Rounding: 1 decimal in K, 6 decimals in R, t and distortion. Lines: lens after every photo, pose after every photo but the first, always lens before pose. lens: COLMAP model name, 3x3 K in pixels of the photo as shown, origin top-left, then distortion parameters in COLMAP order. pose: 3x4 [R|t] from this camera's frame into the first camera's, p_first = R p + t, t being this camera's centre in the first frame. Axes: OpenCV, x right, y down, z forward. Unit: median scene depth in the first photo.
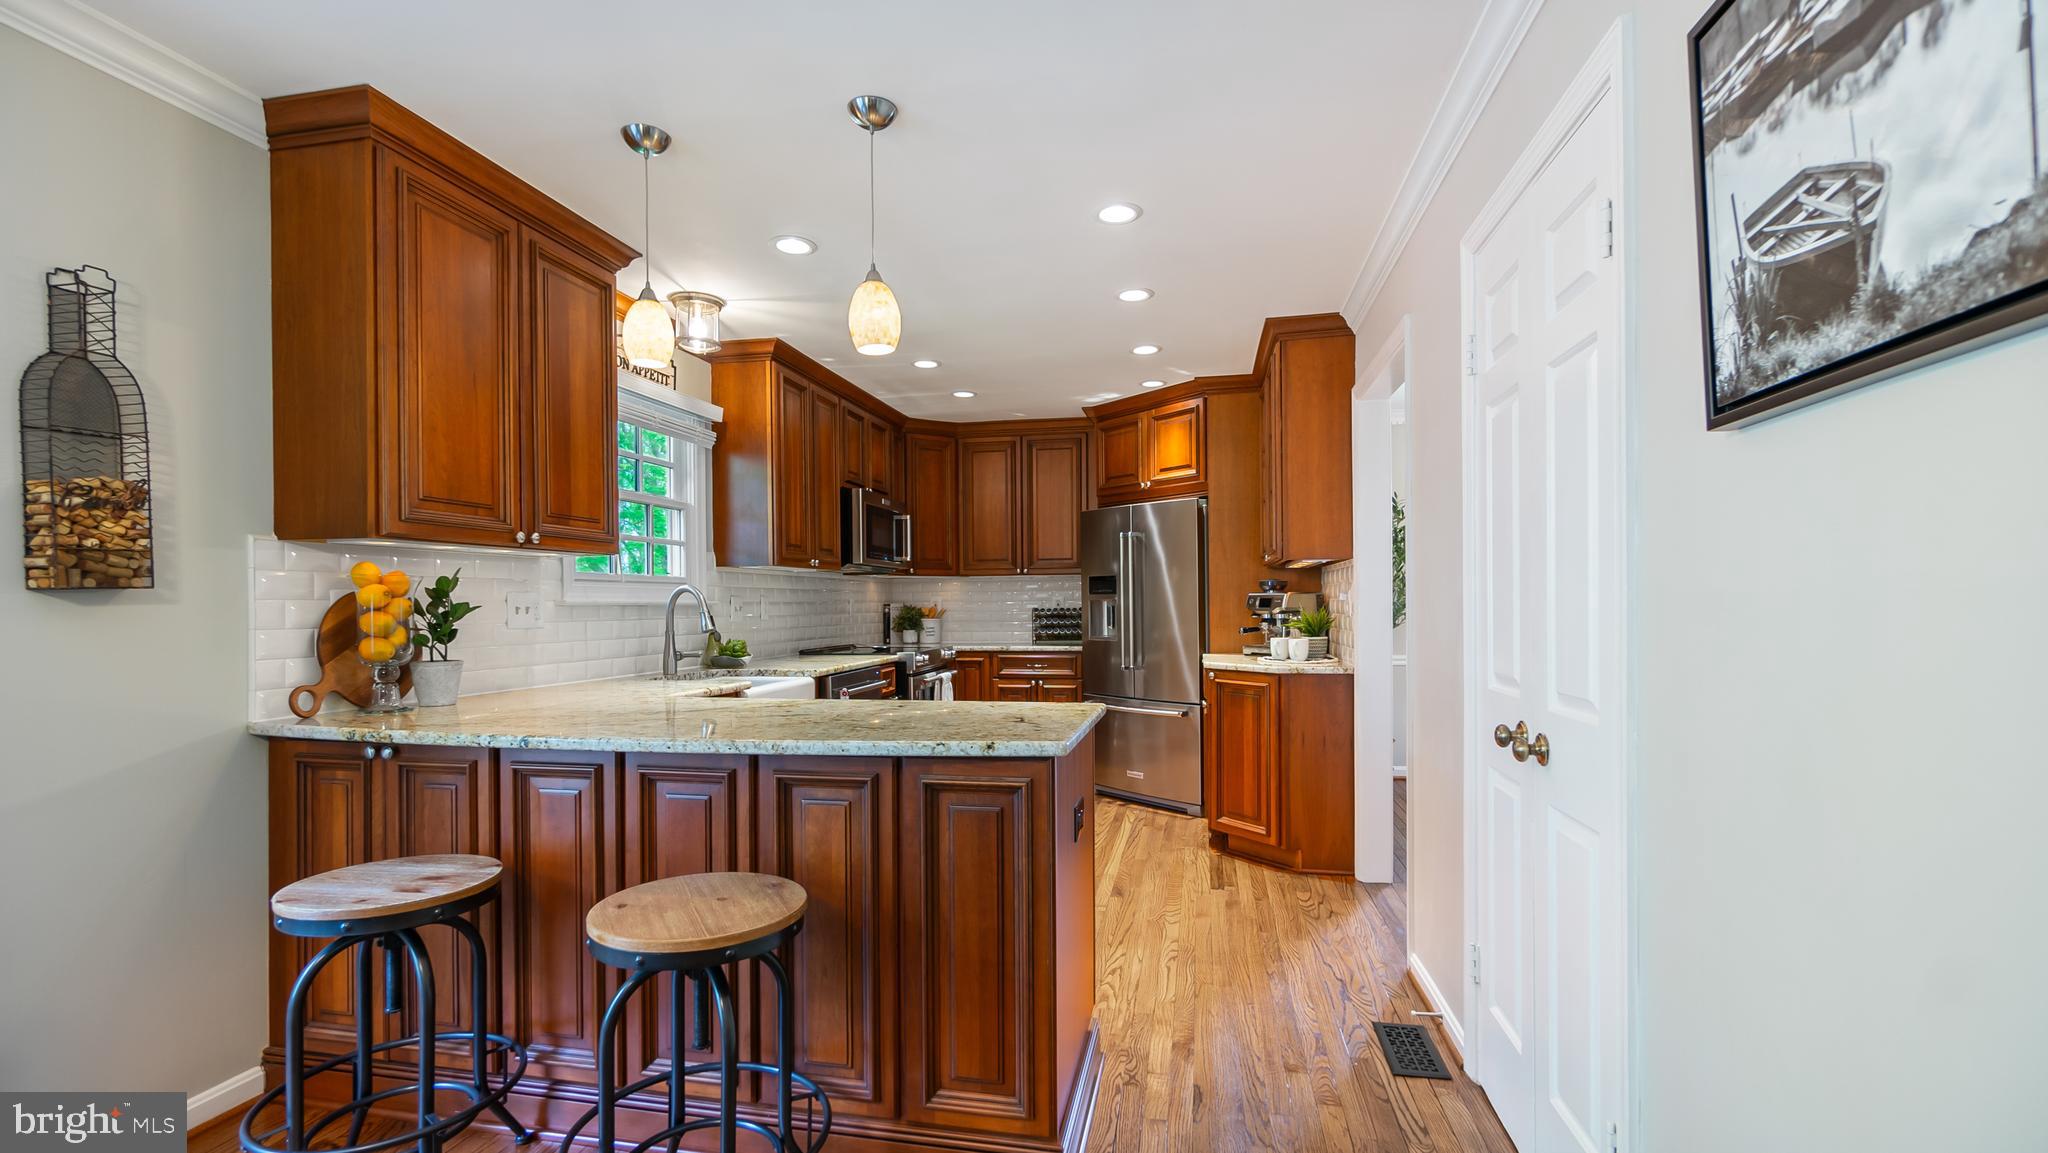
lens RADIAL K [[893.2, 0, 1016.0], [0, 893.2, 609.0], [0, 0, 1]] dist [-0.002191, -0.000037]
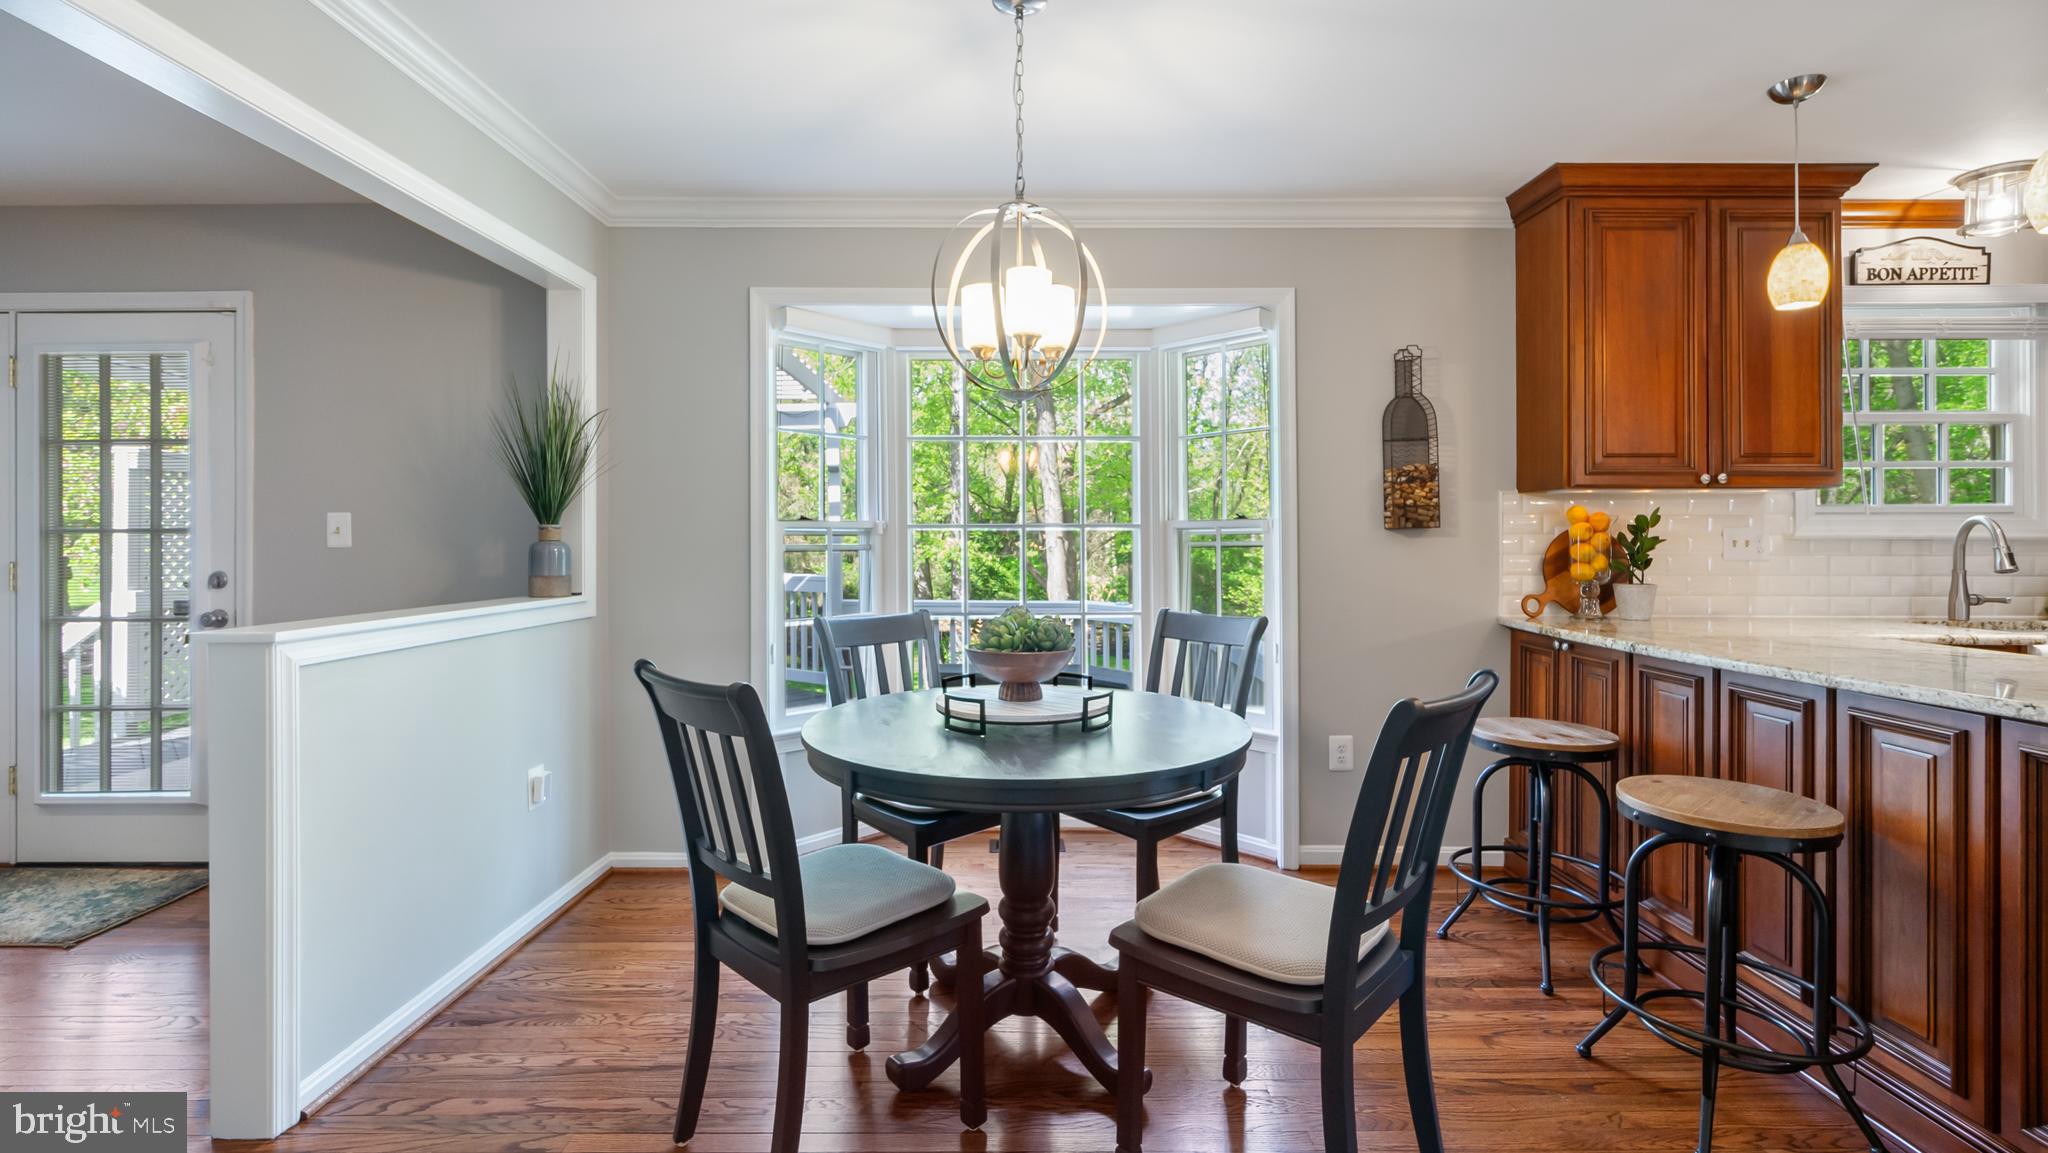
lens RADIAL K [[893.2, 0, 1022.1], [0, 893.2, 537.1], [0, 0, 1]] dist [-0.002191, -0.000037]
pose [[0.203651, 0.003417, -0.979038, 0.369061], [-0.007804, 0.999968, 0.001867, -0.001732], [0.979012, 0.007260, 0.203671, -0.074834]]
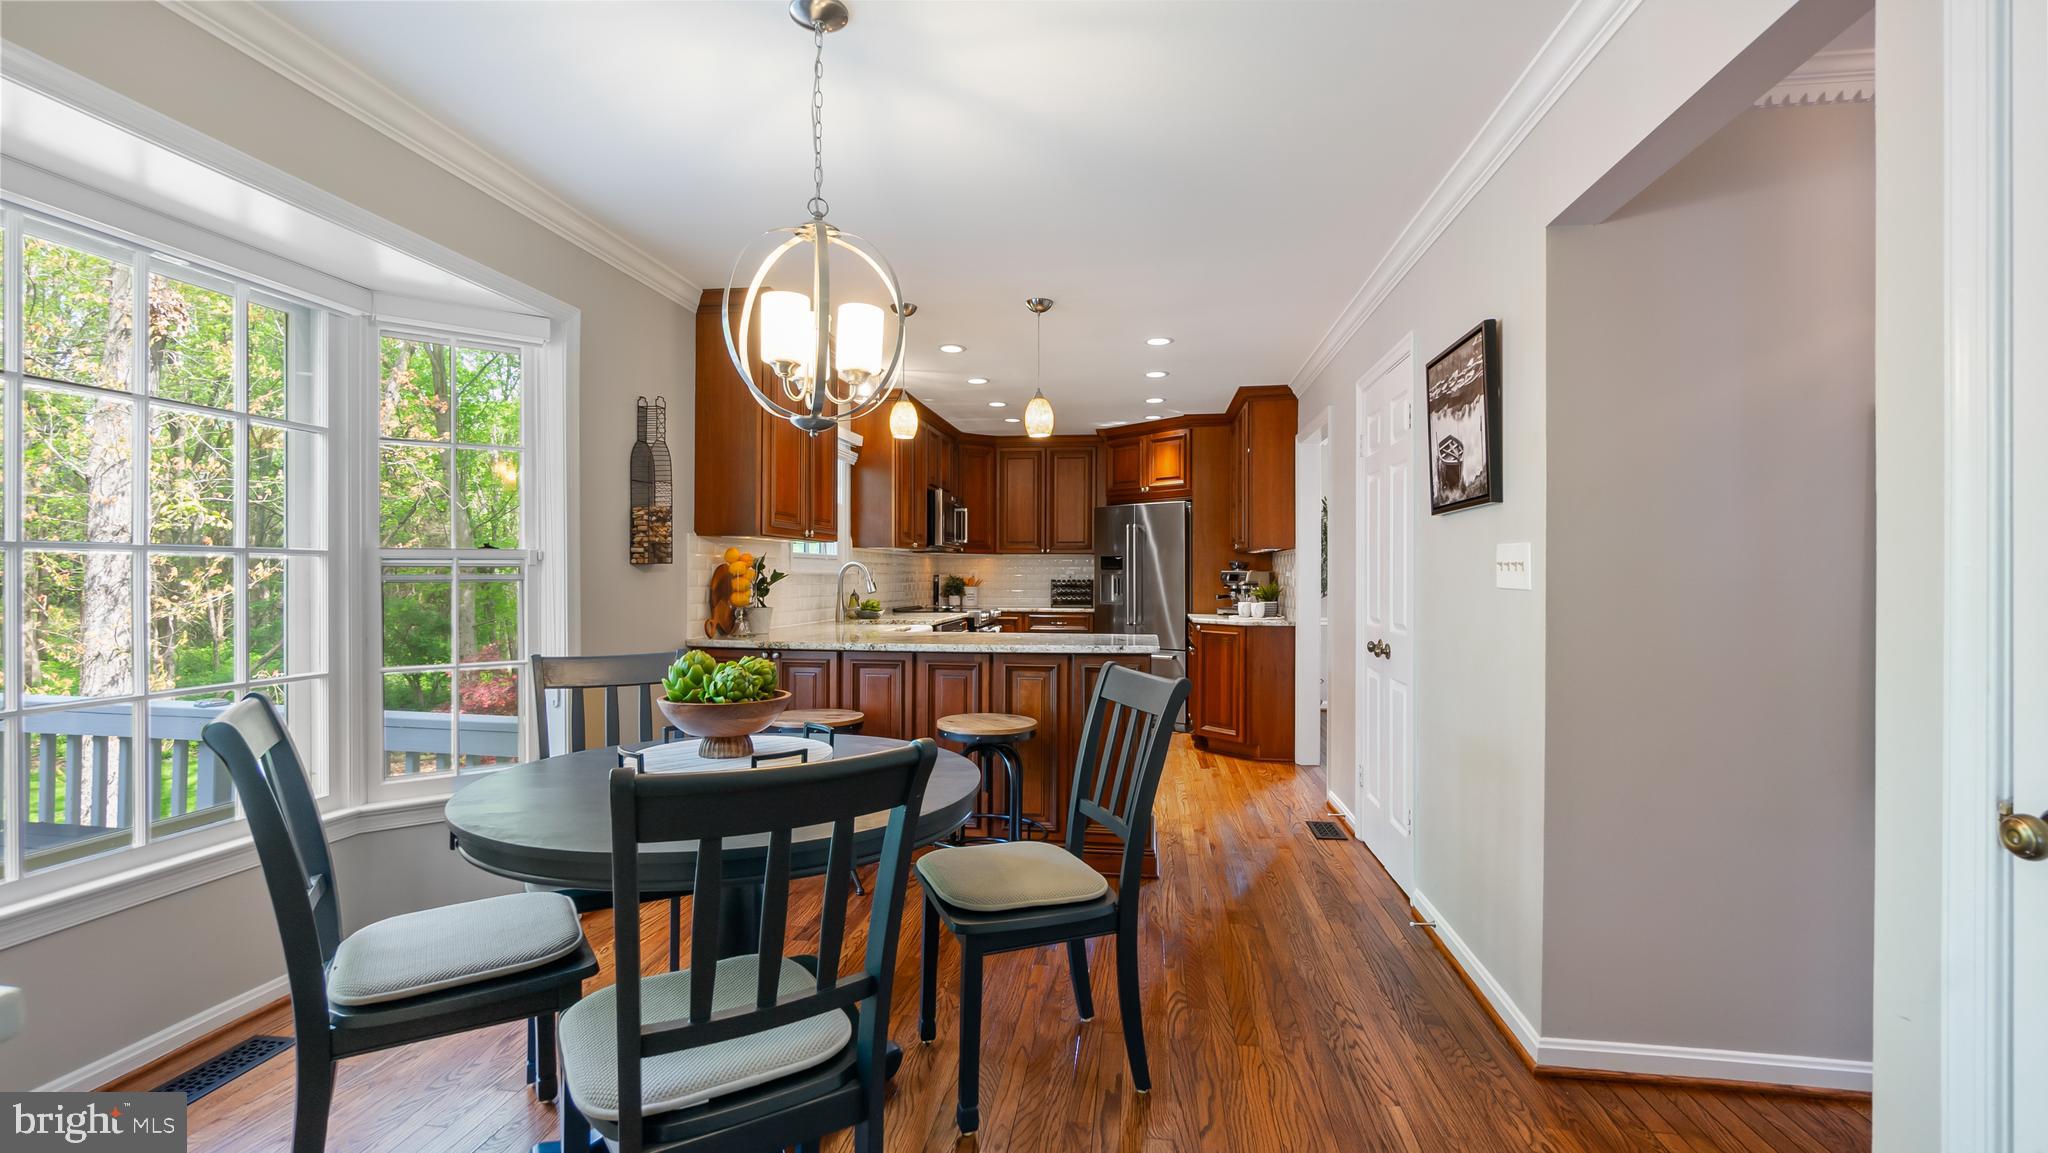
lens RADIAL K [[893.2, 0, 1013.3], [0, 893.2, 569.7], [0, 0, 1]] dist [-0.002191, -0.000037]
pose [[0.998119, 0.012422, 0.060033, -0.266360], [-0.011699, 0.999855, -0.012371, 0.003448], [-0.060178, 0.011645, 0.998120, -0.673332]]
